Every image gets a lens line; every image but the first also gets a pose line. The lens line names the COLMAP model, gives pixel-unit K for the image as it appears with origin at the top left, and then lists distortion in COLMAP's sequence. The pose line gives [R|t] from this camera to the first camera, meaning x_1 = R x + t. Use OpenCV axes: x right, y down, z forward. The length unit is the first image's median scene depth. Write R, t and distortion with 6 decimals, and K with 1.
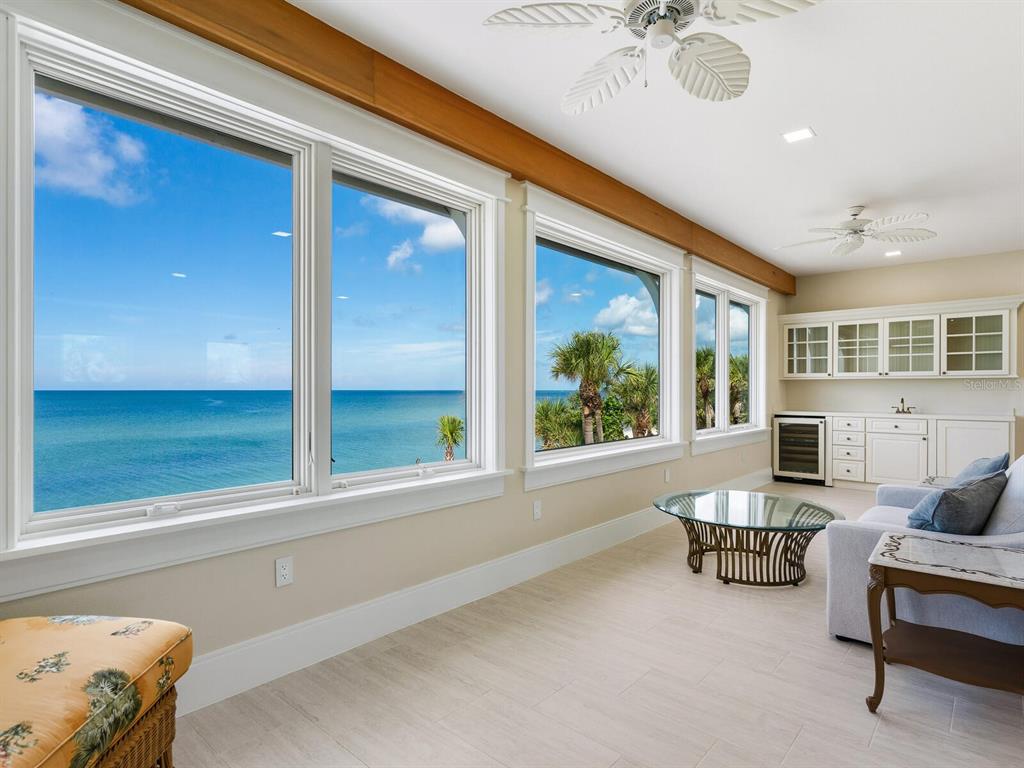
lens RADIAL K [[532.0, 0, 508.7], [0, 532.0, 383.5], [0, 0, 1]] dist [0.004395, 0.000528]
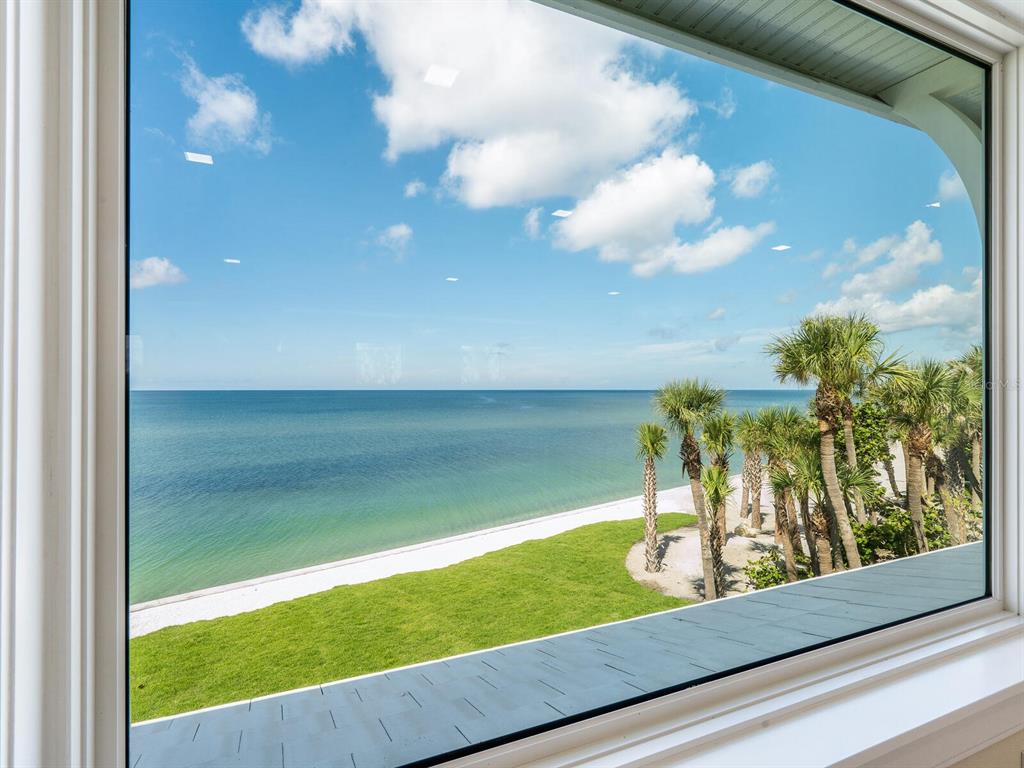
lens RADIAL K [[532.0, 0, 508.7], [0, 532.0, 383.5], [0, 0, 1]] dist [0.004395, 0.000528]
pose [[0.917786, -0.008473, -0.396985, 0.033721], [0.007512, 0.999964, -0.003976, -0.005705], [0.397005, 0.000667, 0.917816, 0.134799]]
